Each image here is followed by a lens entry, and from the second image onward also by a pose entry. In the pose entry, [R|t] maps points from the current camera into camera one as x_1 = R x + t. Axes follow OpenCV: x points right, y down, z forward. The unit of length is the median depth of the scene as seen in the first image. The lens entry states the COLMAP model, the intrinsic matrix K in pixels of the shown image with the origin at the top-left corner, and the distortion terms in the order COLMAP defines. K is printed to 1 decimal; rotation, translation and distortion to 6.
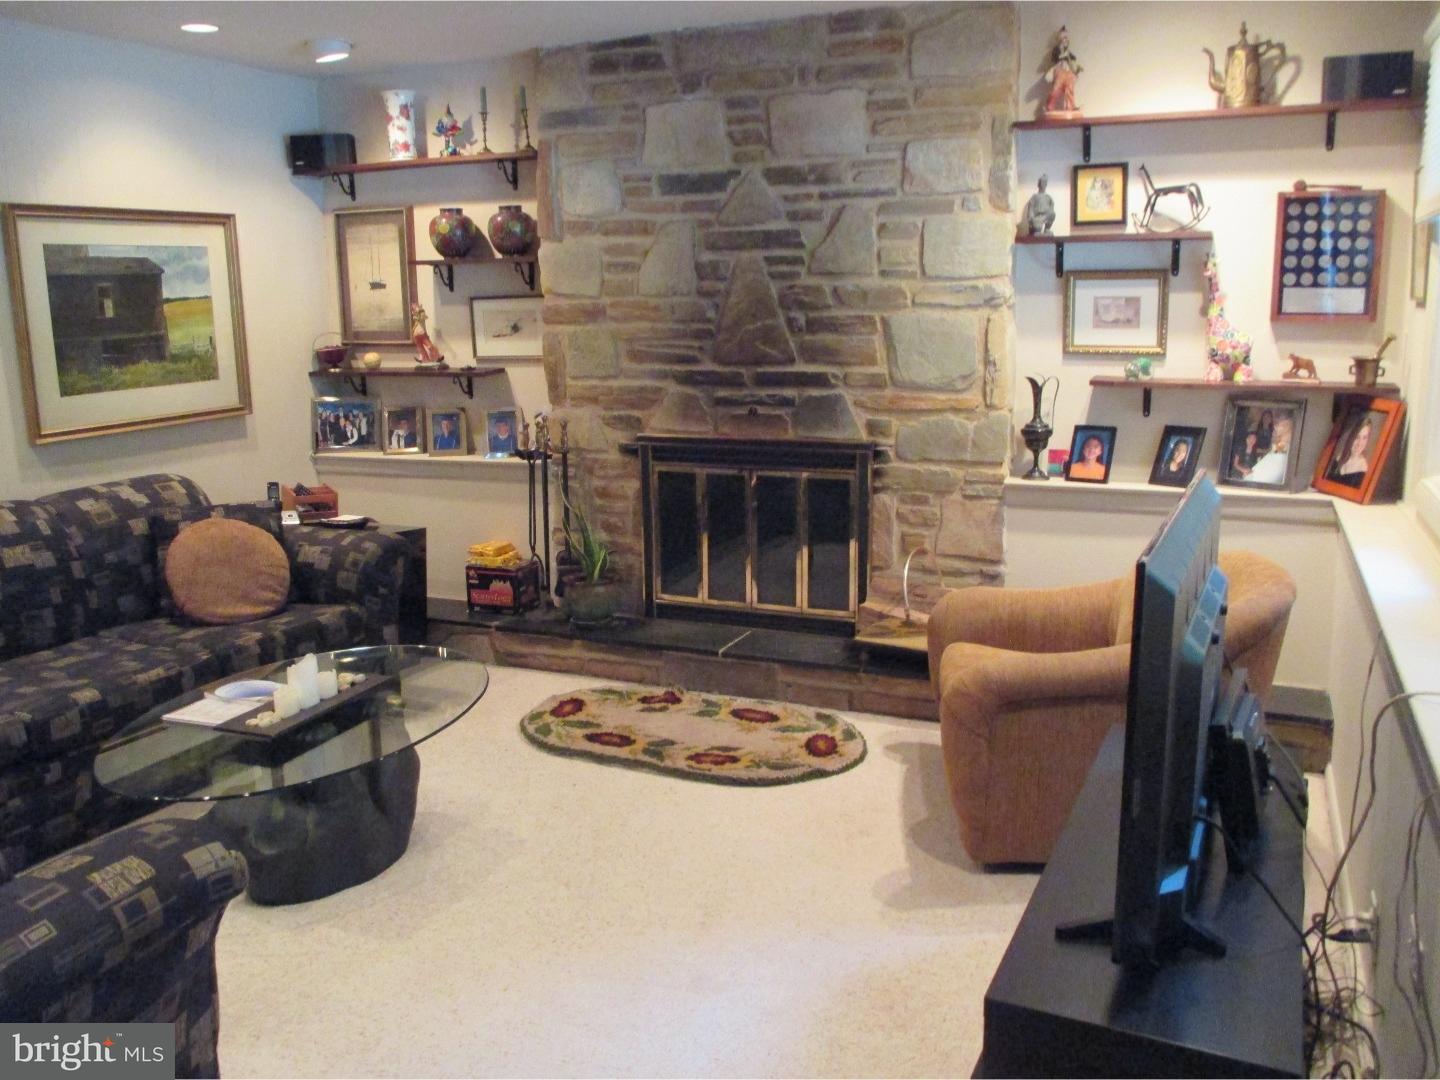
lens RADIAL K [[1219.0, 0, 720.0], [0, 1219.0, 540.0], [0, 0, 1]] dist [-0.047686, 0.002688]
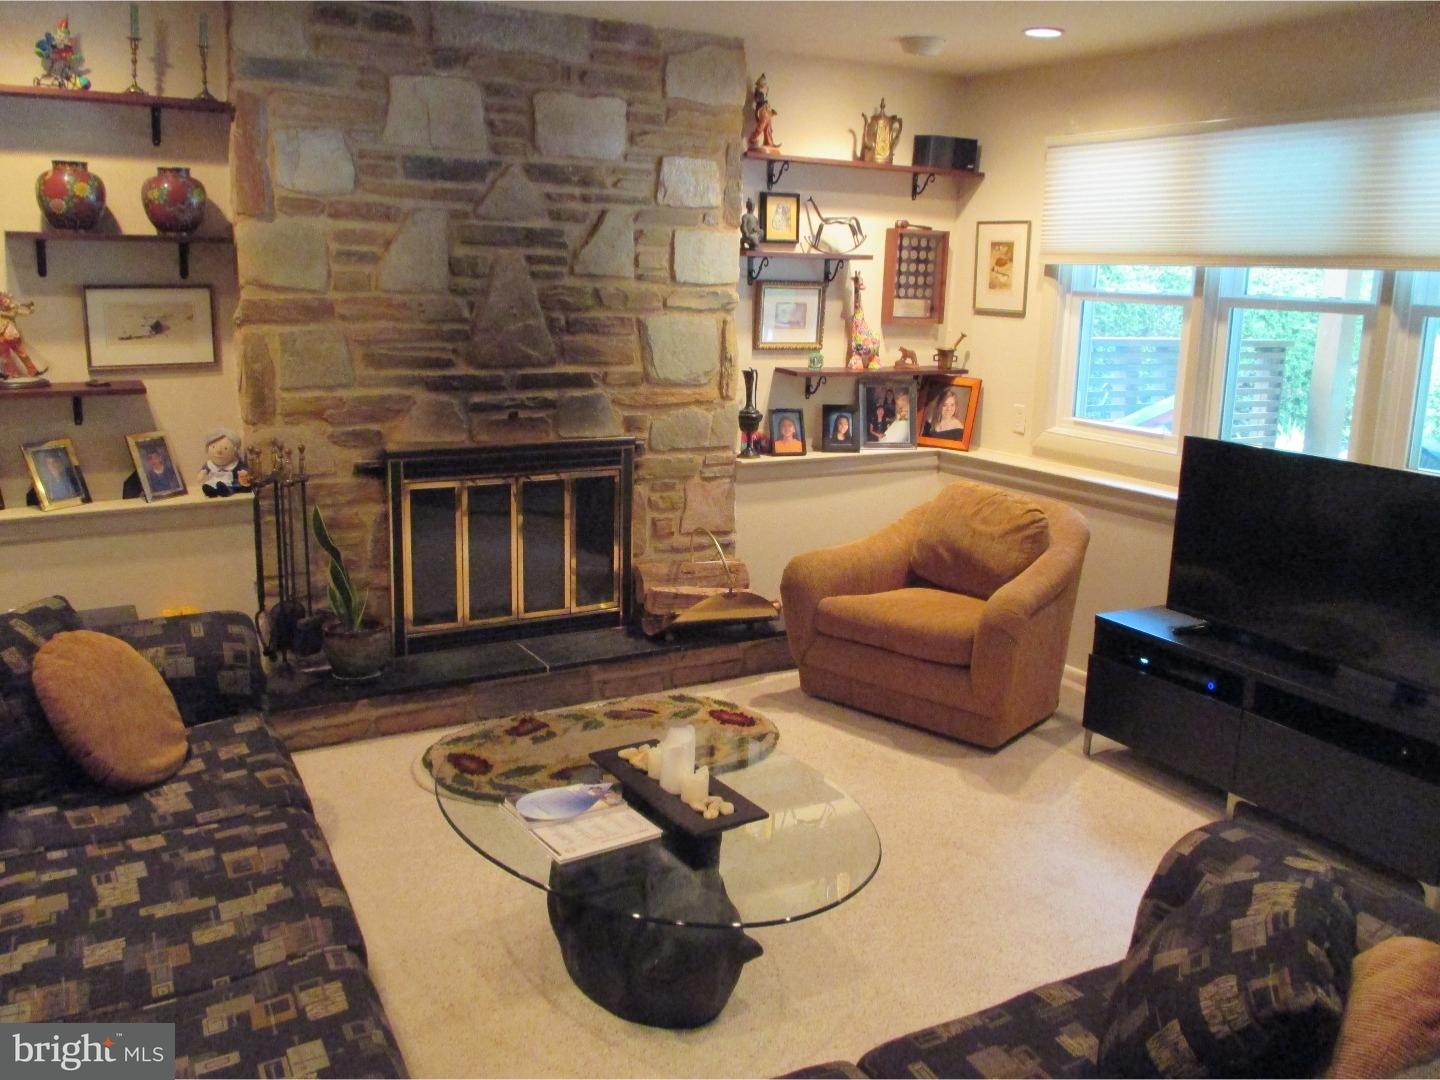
lens RADIAL K [[1219.2, 0, 720.0], [0, 1219.2, 540.0], [0, 0, 1]] dist [-0.028306, -0.005846]
pose [[0.573128, -0.143284, 0.806842, -0.701492], [0.129234, 0.988078, 0.083670, -0.071572], [-0.809211, 0.056317, 0.584812, 0.328830]]
